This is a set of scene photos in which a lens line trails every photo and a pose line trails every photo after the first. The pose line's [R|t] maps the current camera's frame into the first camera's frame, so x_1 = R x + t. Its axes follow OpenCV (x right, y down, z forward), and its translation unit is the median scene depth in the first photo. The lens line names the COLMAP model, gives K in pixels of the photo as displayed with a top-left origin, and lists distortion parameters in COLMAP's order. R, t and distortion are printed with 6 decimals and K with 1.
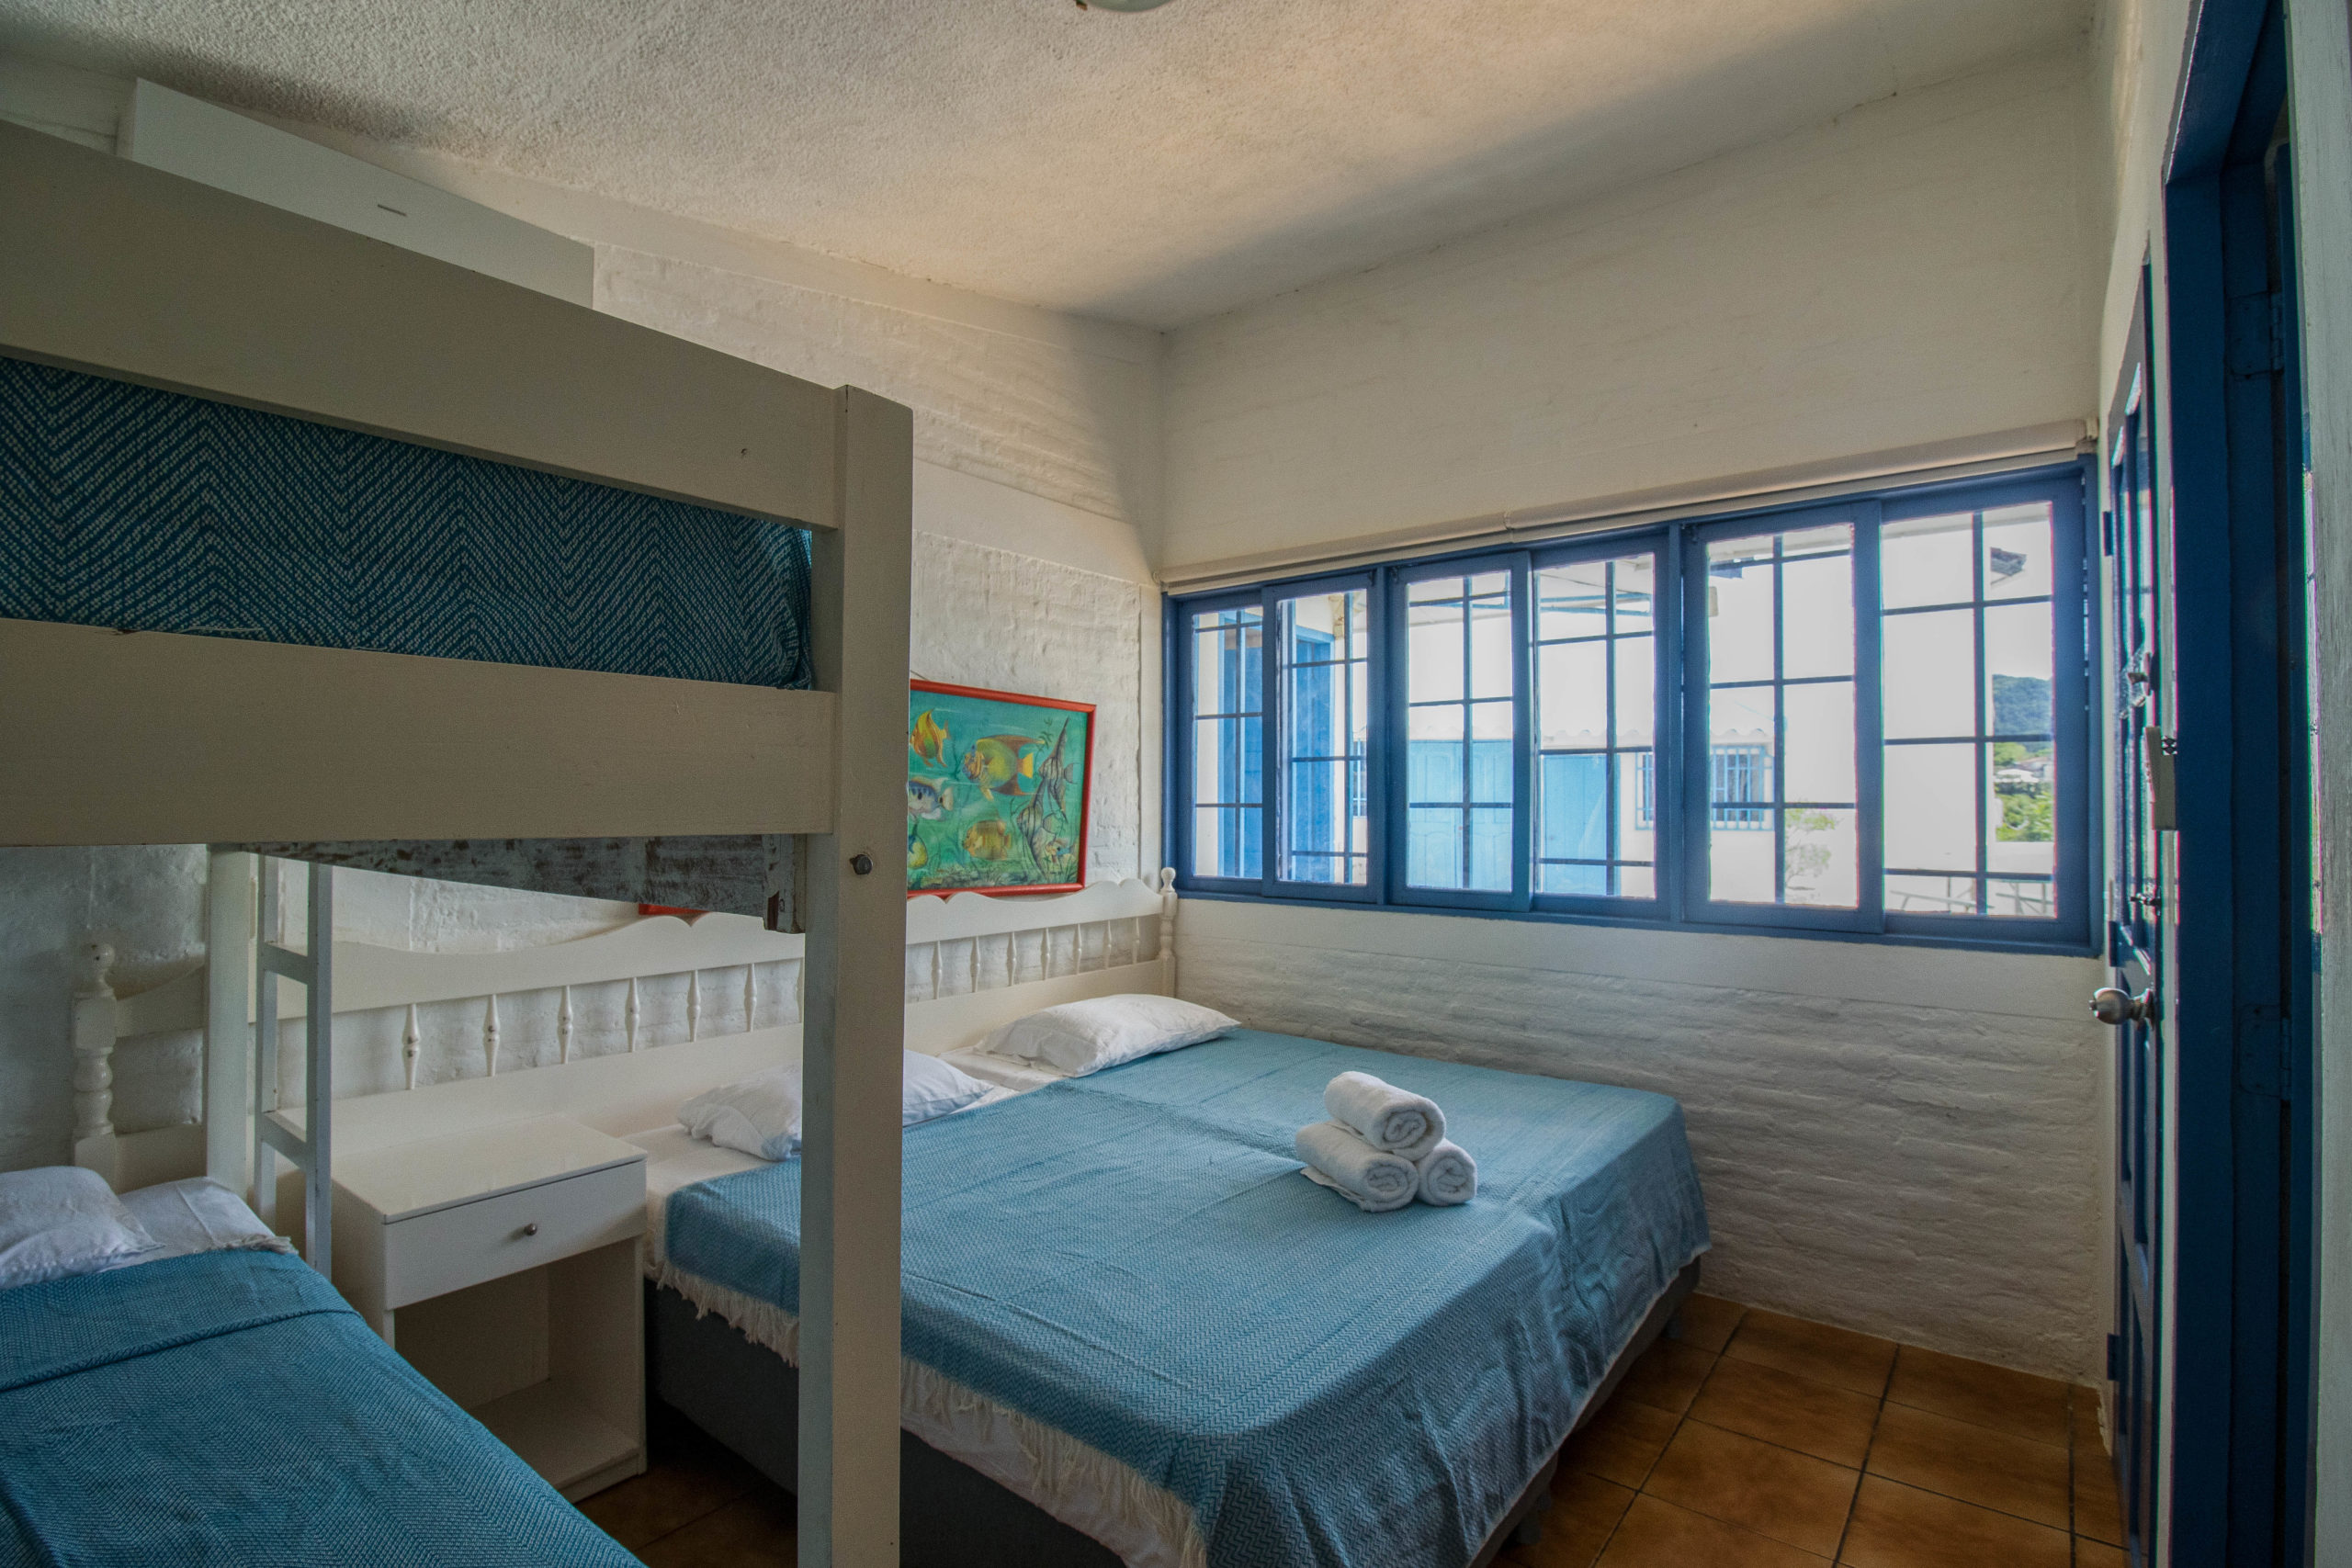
lens RADIAL K [[1119.1, 0, 1185.3], [0, 1119.1, 787.6], [0, 0, 1]] dist [0.001063, -0.016327]
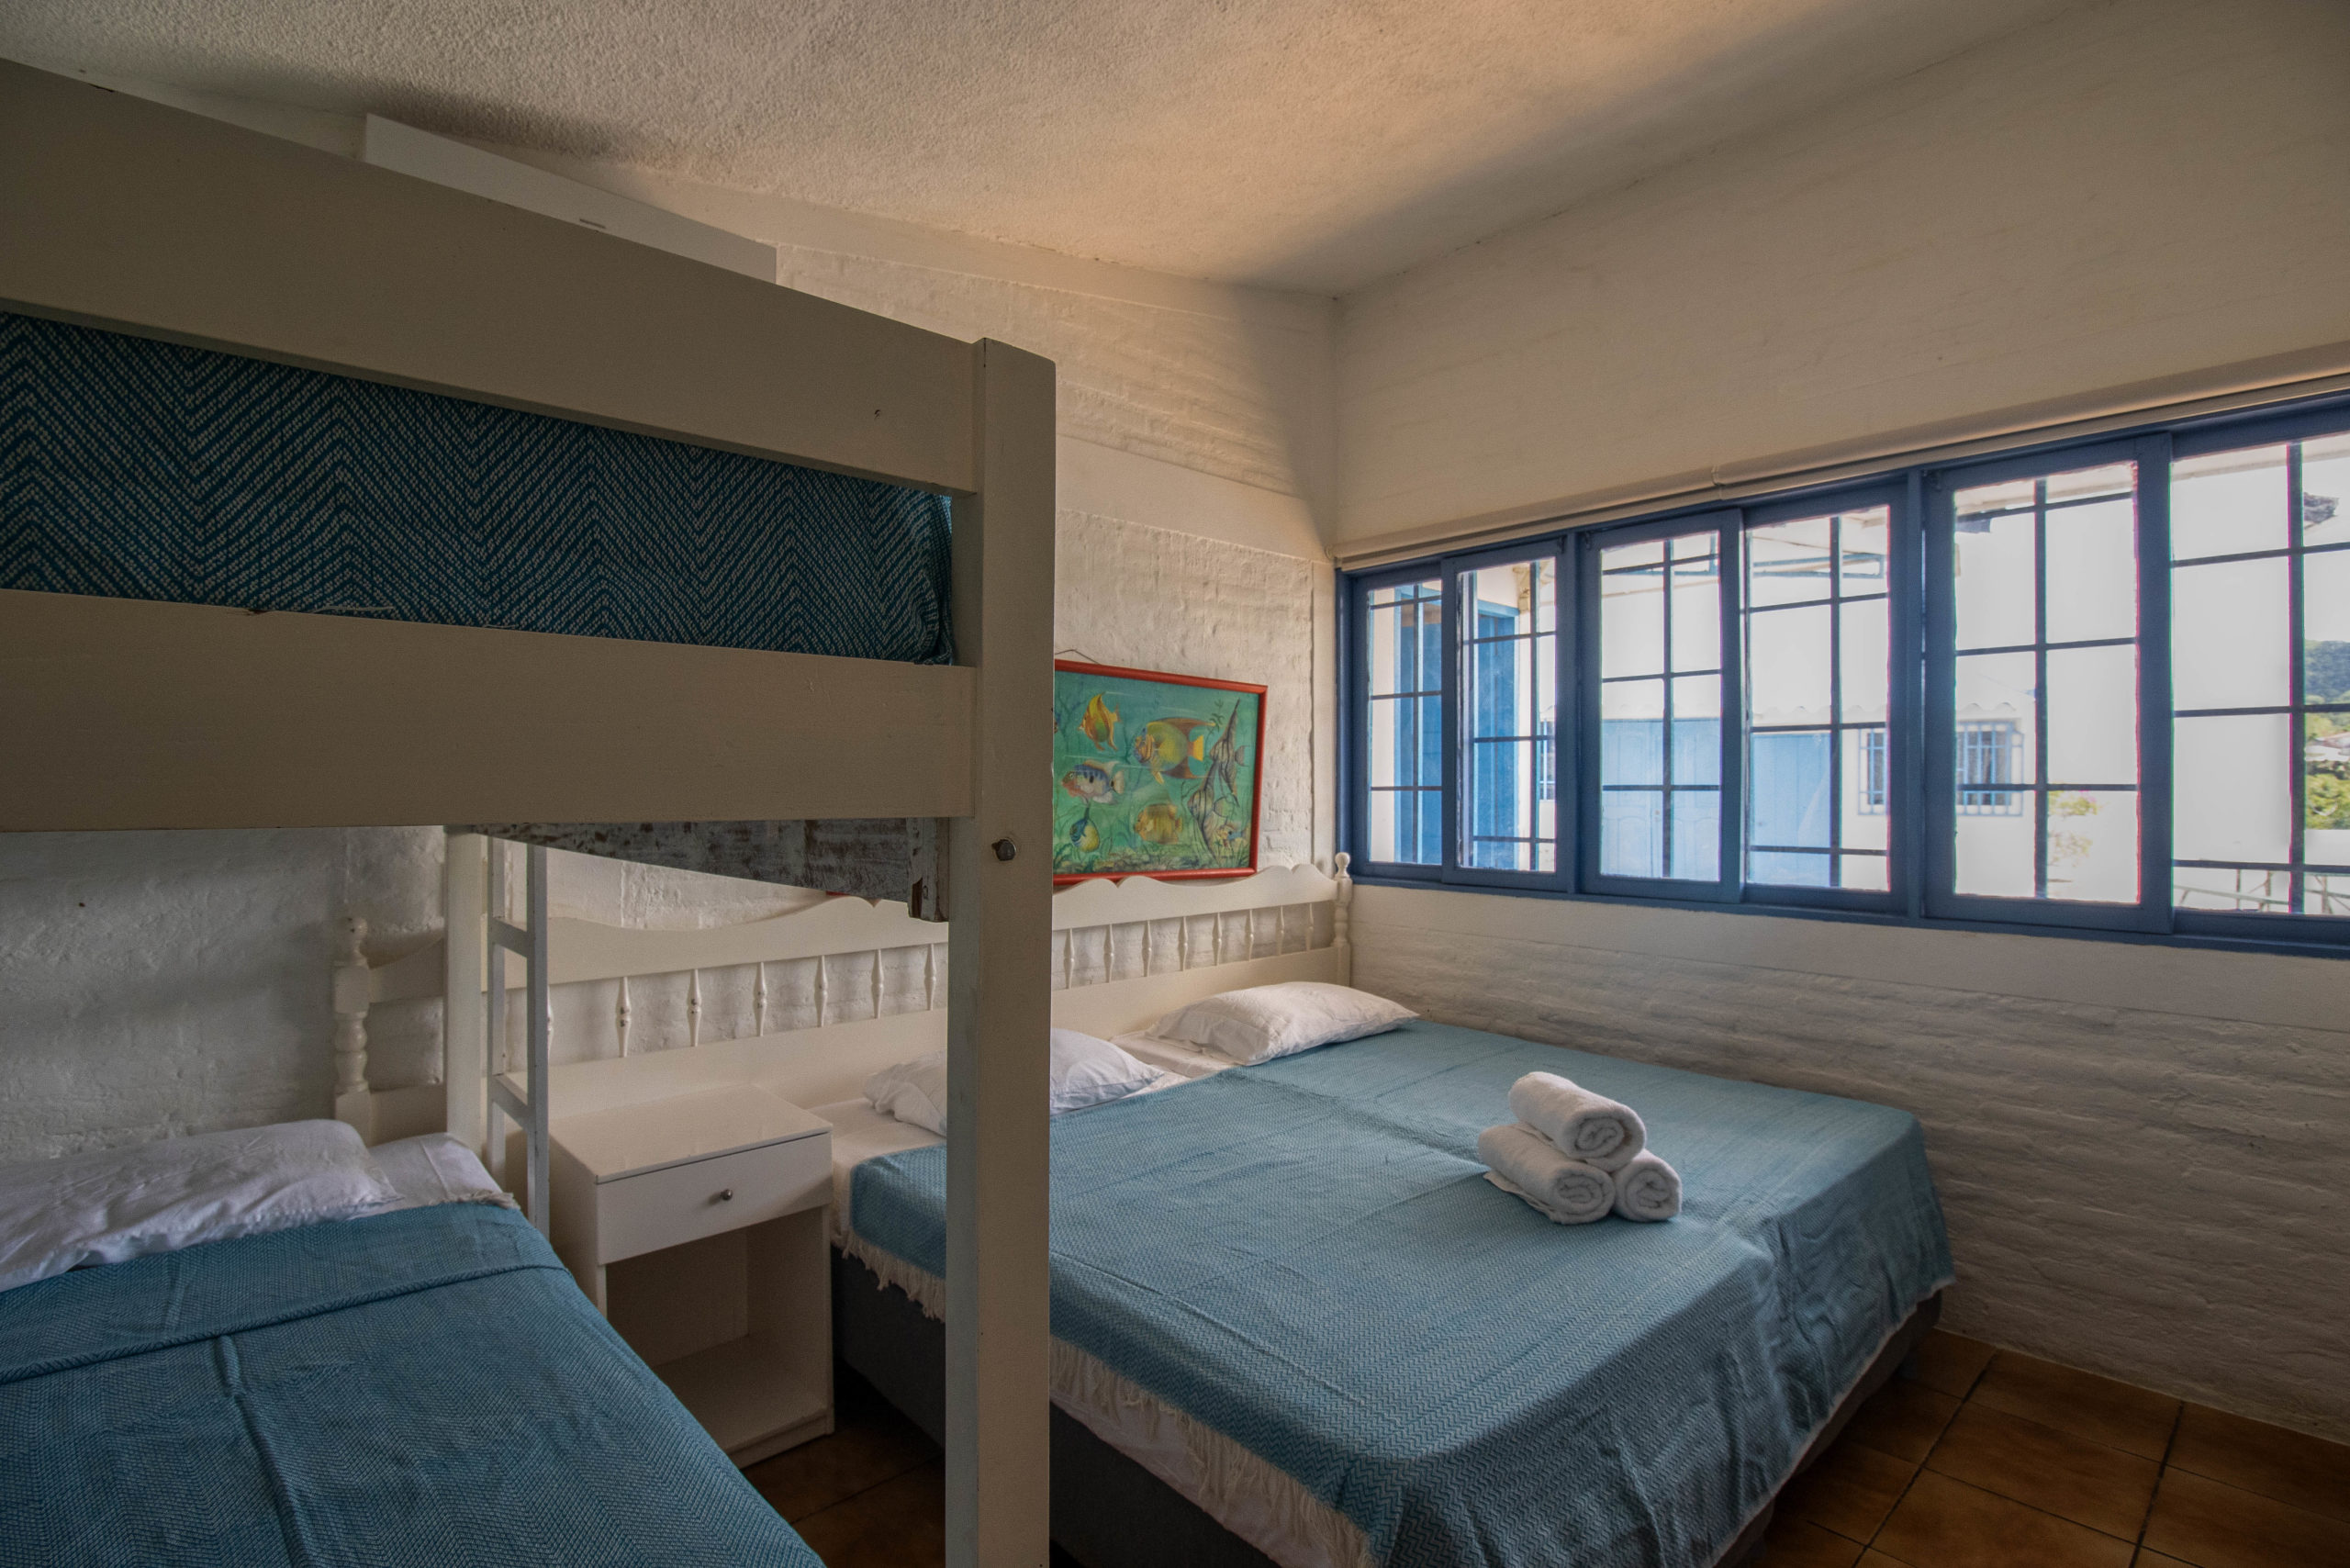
lens RADIAL K [[1121.9, 0, 1181.3], [0, 1121.9, 789.2], [0, 0, 1]] dist [0.003773, -0.015585]
pose [[0.987285, -0.002350, -0.158944, 0.001807], [0.004890, 0.999866, 0.015596, 0.000817], [0.158886, -0.016175, 0.987164, 0.022003]]
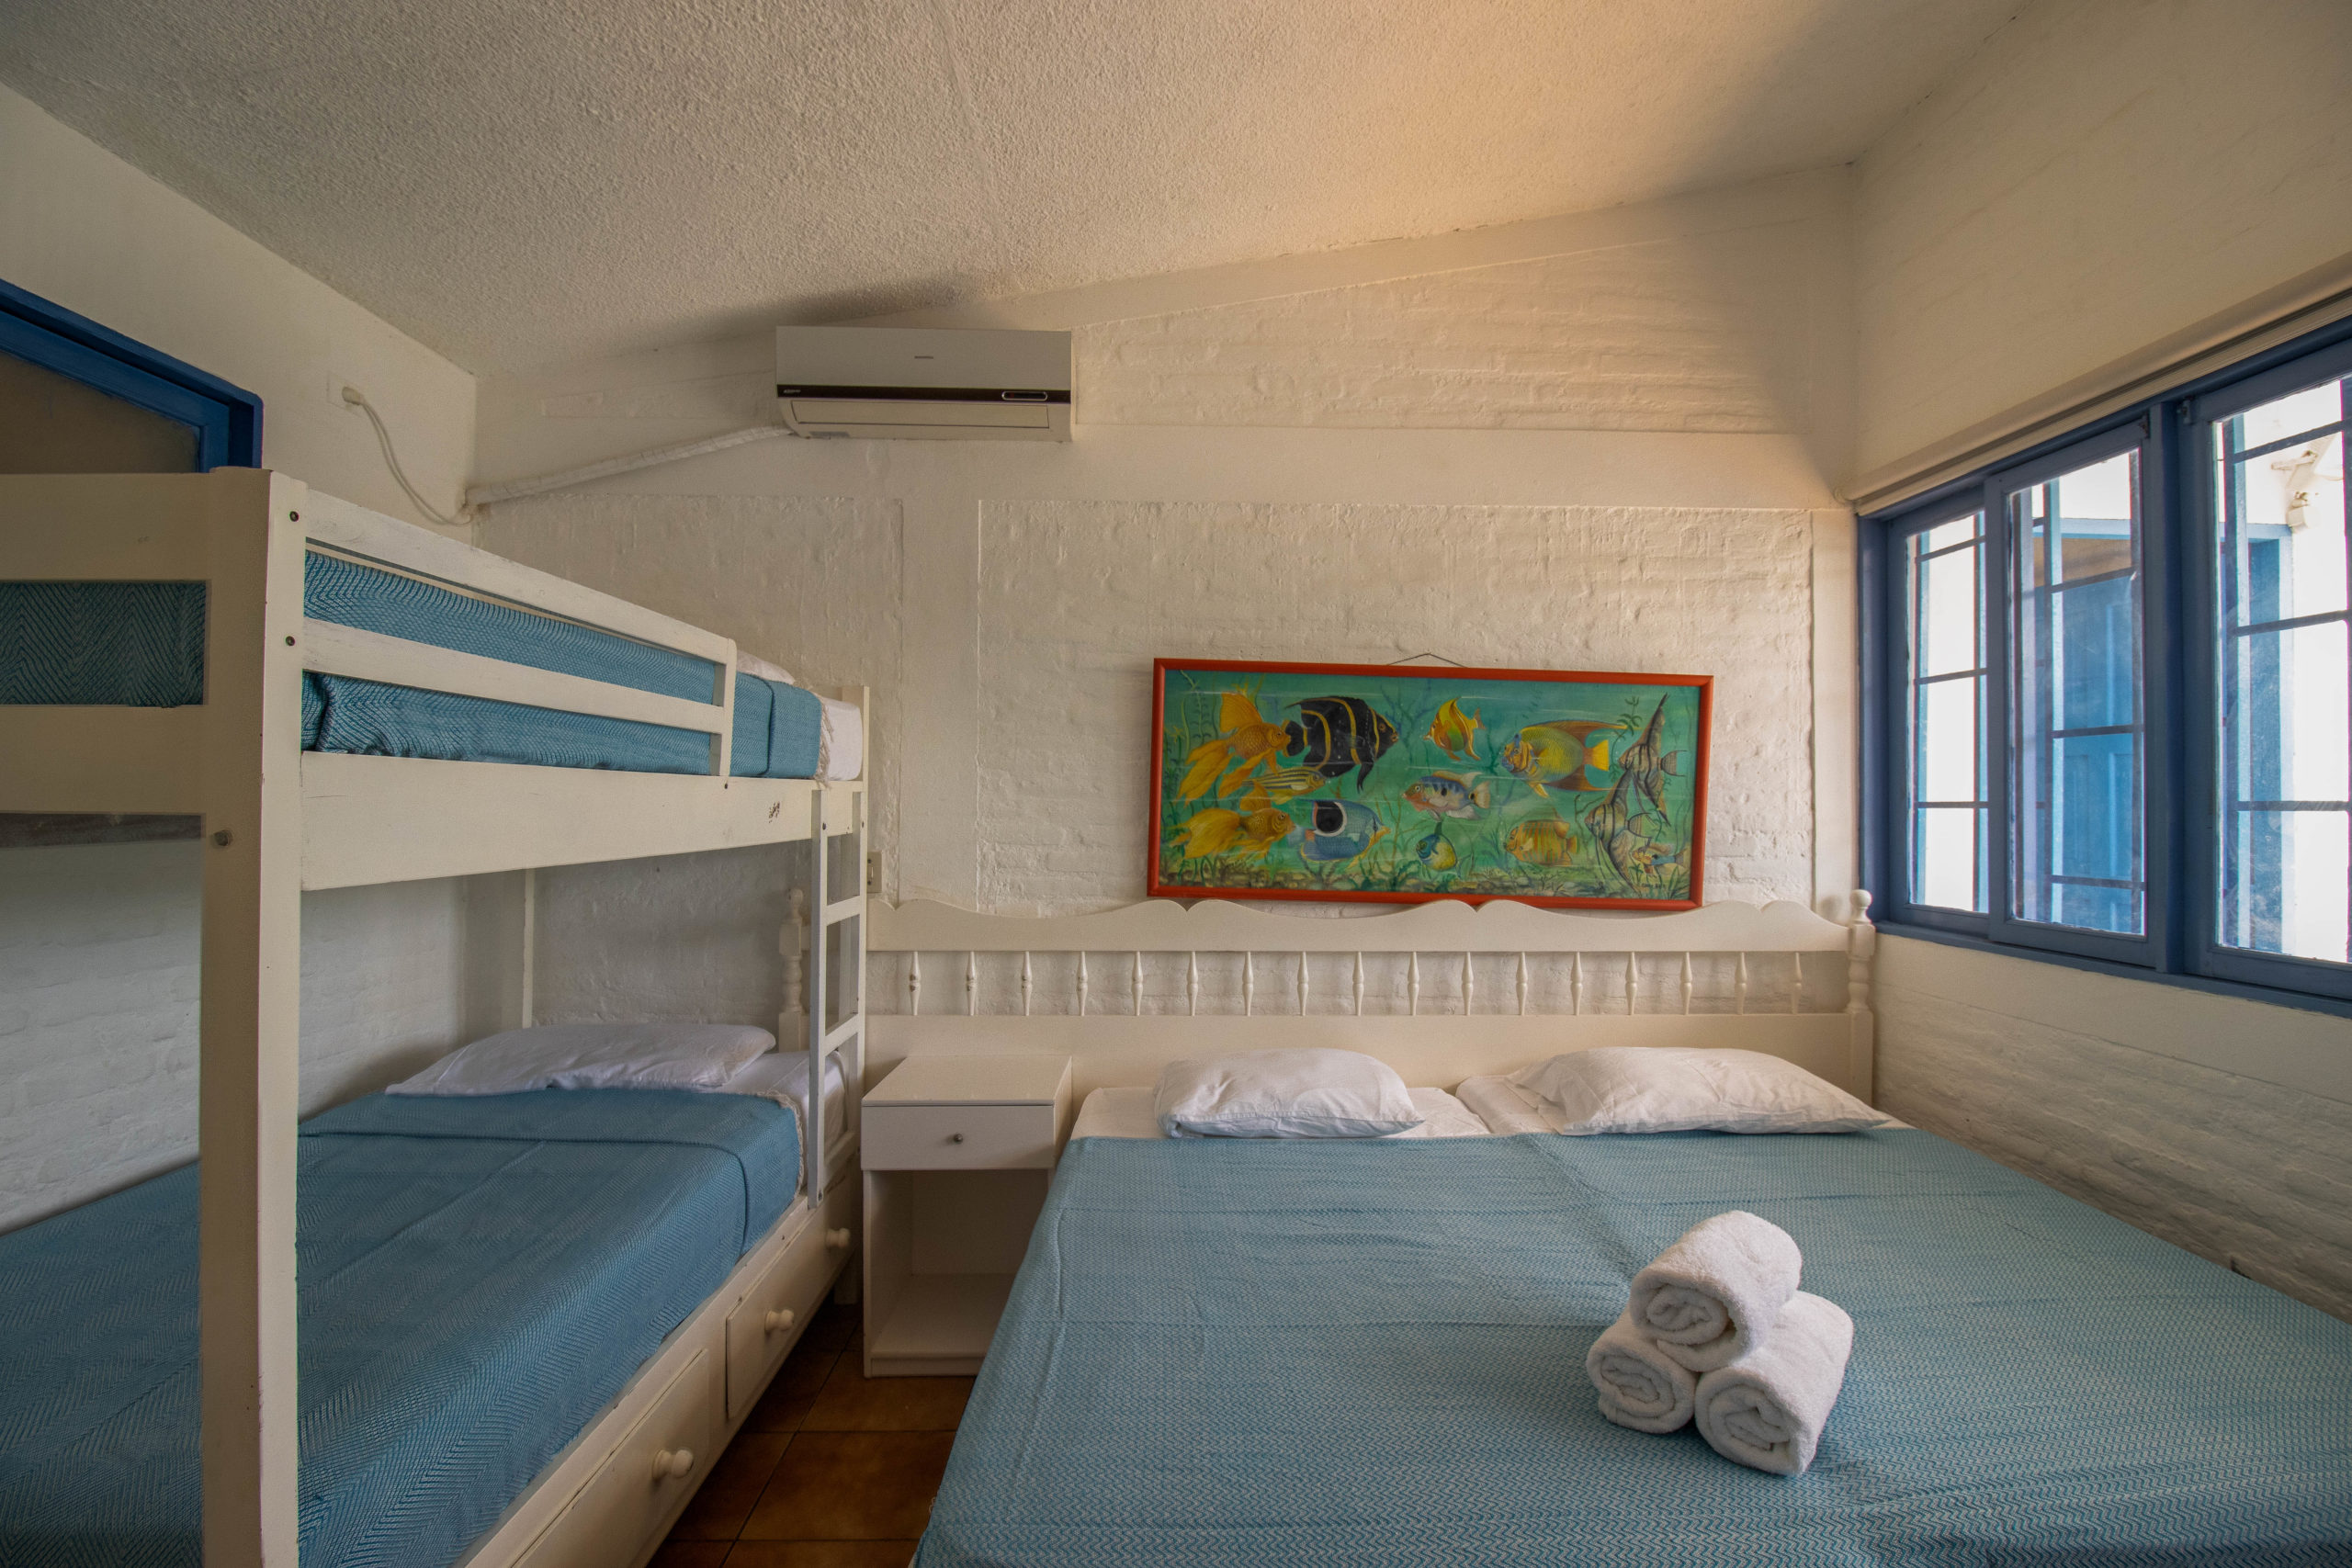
lens RADIAL K [[1100.3, 0, 1186.9], [0, 1100.3, 787.0], [0, 0, 1]] dist [0.000278, -0.013205]
pose [[0.630552, -0.008487, -0.776101, 0.334734], [0.007837, 0.999959, -0.004568, 0.005572], [0.776107, -0.003202, 0.630593, 0.262693]]
